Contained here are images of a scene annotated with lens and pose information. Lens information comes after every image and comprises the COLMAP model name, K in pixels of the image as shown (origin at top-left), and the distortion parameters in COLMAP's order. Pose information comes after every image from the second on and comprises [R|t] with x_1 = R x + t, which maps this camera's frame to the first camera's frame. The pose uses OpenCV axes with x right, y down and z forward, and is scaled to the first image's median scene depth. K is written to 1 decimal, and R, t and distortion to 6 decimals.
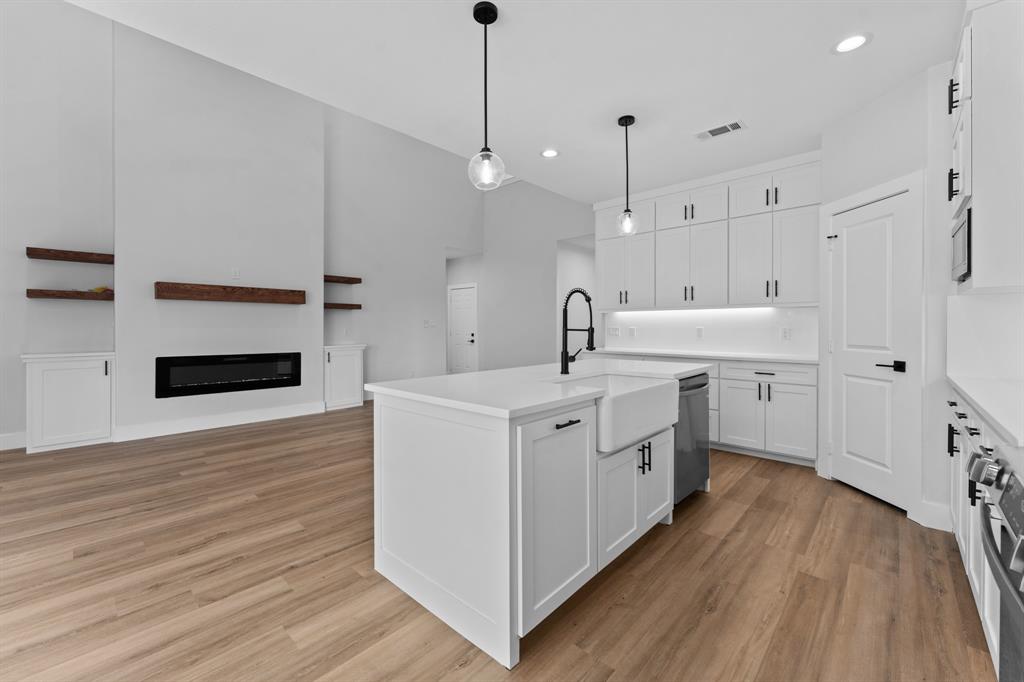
lens RADIAL K [[413.5, 0, 513.0], [0, 413.5, 330.5], [0, 0, 1]] dist [-0.001077, -0.000366]
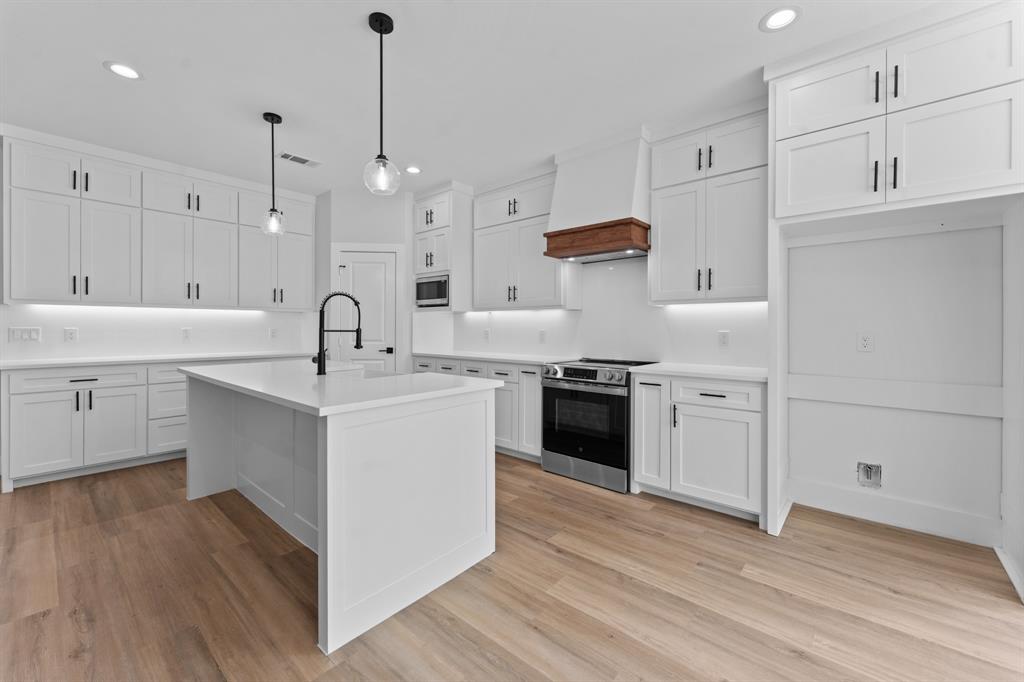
lens RADIAL K [[413.5, 0, 513.0], [0, 413.5, 330.5], [0, 0, 1]] dist [-0.001077, -0.000366]
pose [[-0.032304, -0.005952, 0.999460, -0.508588], [0.006525, 0.999960, 0.006166, -0.003432], [-0.999457, 0.006720, -0.032264, 0.322711]]
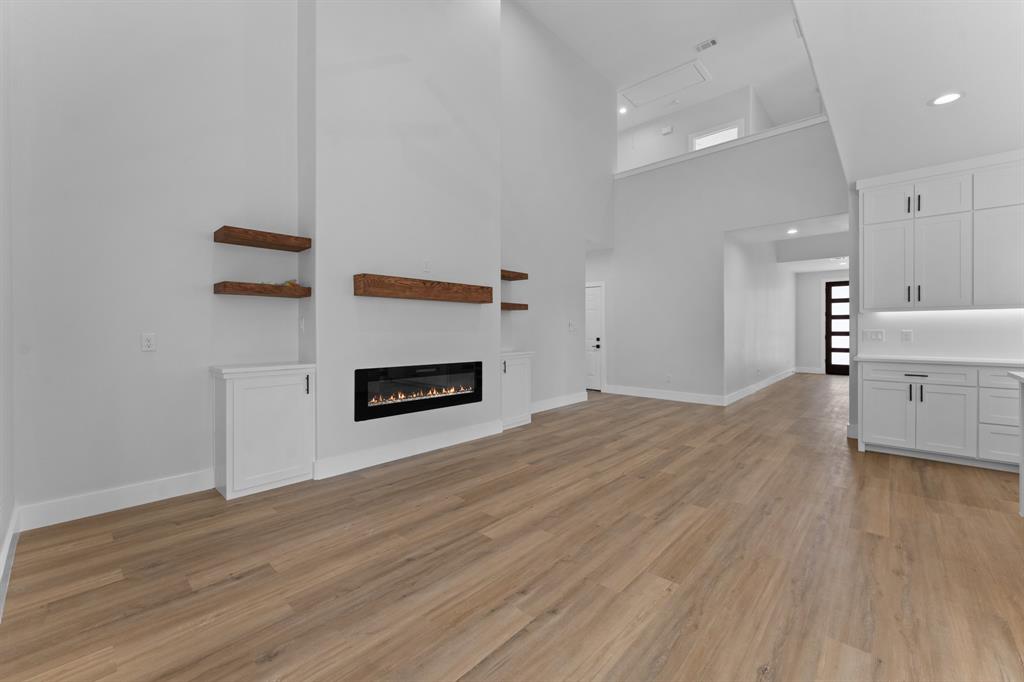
lens RADIAL K [[413.5, 0, 513.0], [0, 413.5, 330.5], [0, 0, 1]] dist [-0.001077, -0.000366]
pose [[0.999967, -0.001994, 0.007846, -0.589960], [0.002064, 0.999958, -0.008960, -0.002104], [-0.007828, 0.008976, 0.999929, 0.214841]]
